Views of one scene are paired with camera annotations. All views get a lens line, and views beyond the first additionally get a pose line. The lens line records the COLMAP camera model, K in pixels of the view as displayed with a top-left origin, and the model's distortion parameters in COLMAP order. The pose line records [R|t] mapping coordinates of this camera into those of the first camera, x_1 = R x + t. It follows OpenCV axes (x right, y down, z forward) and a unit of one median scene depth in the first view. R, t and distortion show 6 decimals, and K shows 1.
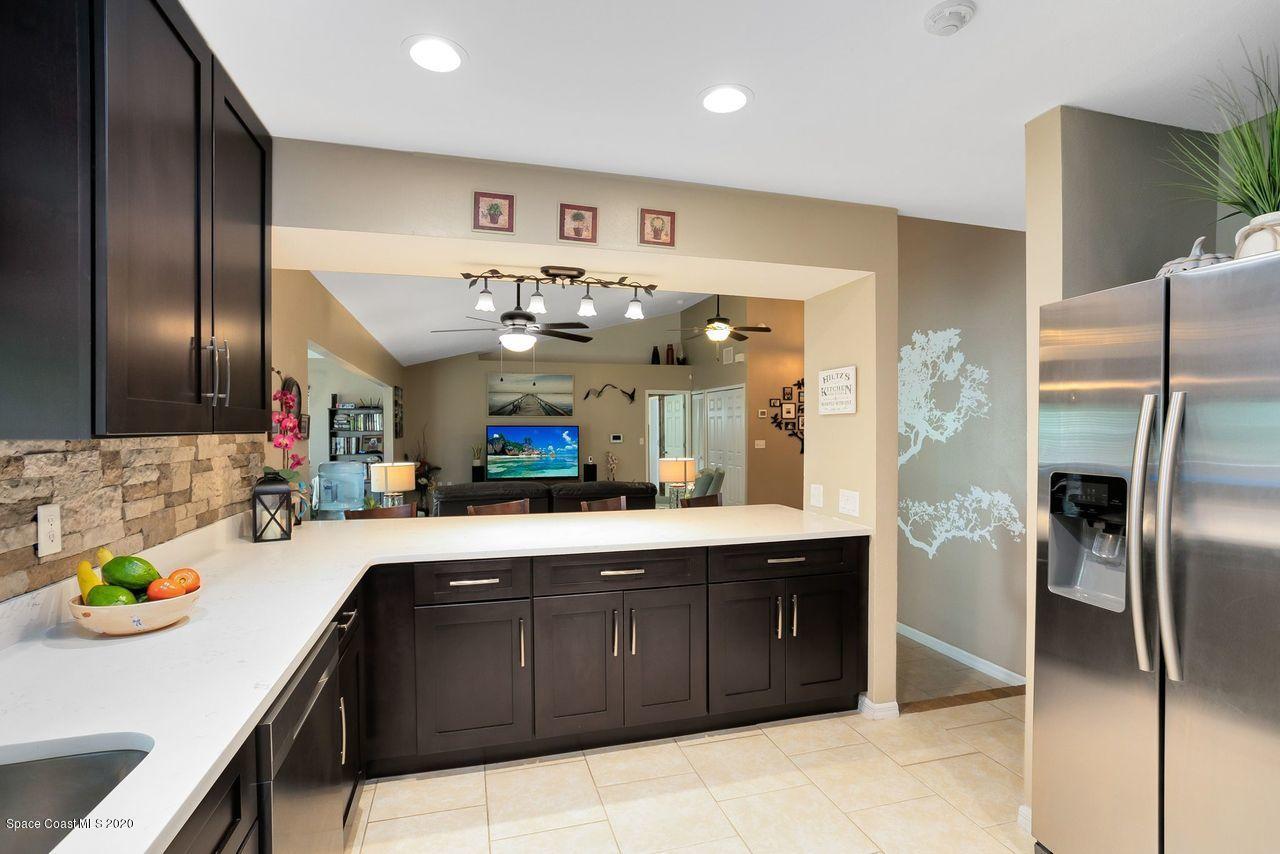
lens RADIAL K [[604.1, 0, 640.0], [0, 604.1, 427.0], [0, 0, 1]] dist [-0.057088, 0.030098]
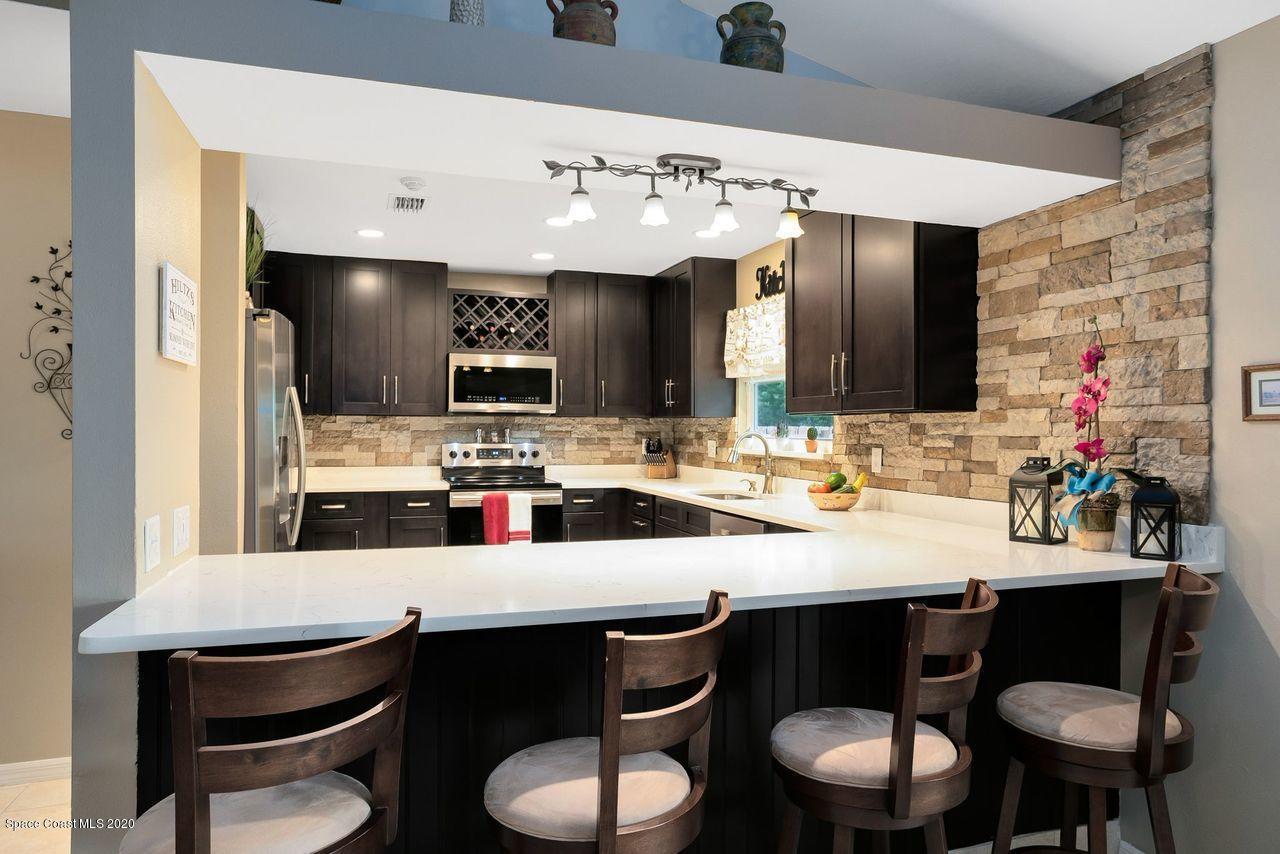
lens RADIAL K [[821.5, 0, 640.0], [0, 821.5, 427.0], [0, 0, 1]] dist [-0.047809, 0.000242]
pose [[-0.999381, -0.003563, -0.035001, -0.093773], [-0.003342, 0.999974, -0.006375, 0.069549], [0.035022, -0.006254, -0.999367, 3.206385]]
